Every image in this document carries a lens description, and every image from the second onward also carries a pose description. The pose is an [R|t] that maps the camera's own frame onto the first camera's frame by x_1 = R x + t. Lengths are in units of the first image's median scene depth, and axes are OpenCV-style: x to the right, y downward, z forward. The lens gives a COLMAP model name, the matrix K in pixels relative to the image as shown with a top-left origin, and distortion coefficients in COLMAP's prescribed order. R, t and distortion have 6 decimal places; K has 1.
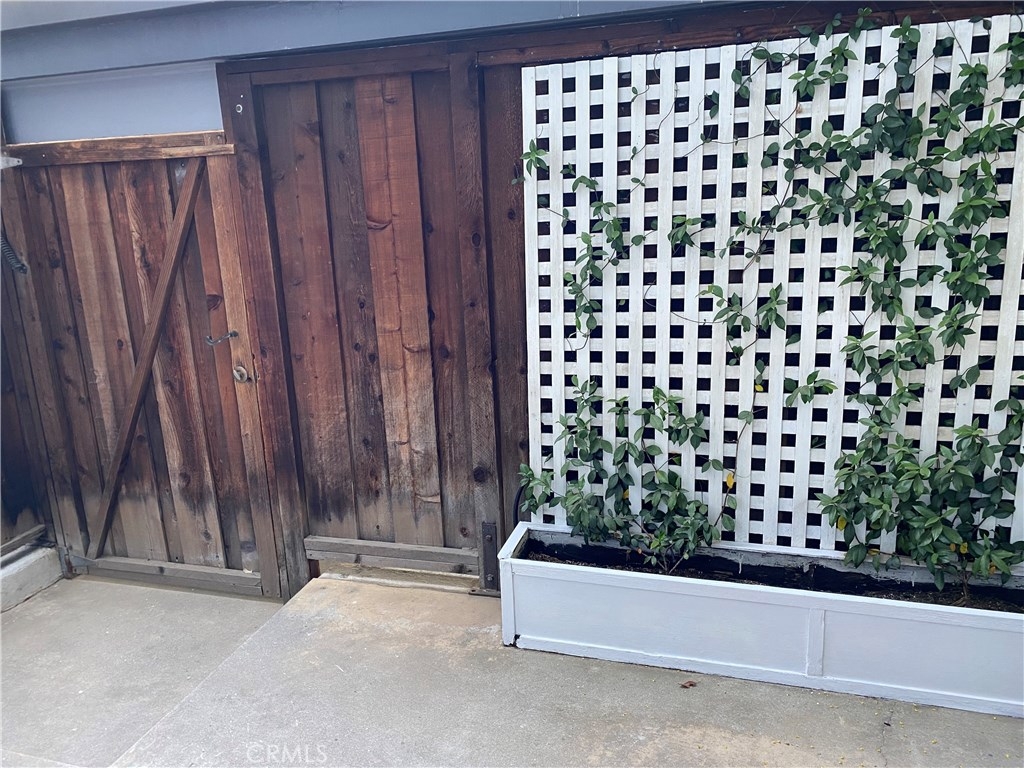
lens RADIAL K [[785.3, 0, 511.0], [0, 785.3, 362.7], [0, 0, 1]] dist [0.071794, -0.043645]
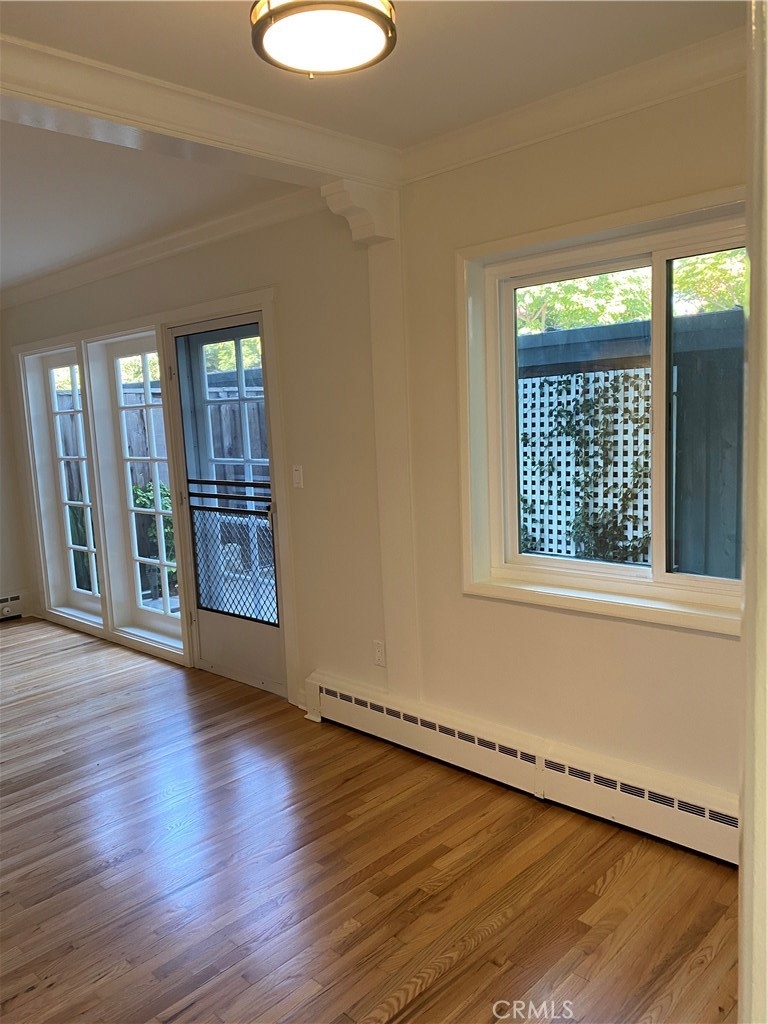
lens RADIAL K [[785.3, 0, 383.6], [0, 785.3, 515.2], [0, 0, 1]] dist [0.071794, -0.043645]
pose [[0.887707, 0.058010, -0.456740, 1.124451], [-0.090087, 0.994740, -0.048749, 0.312077], [0.451509, 0.084421, 0.888264, -1.835675]]
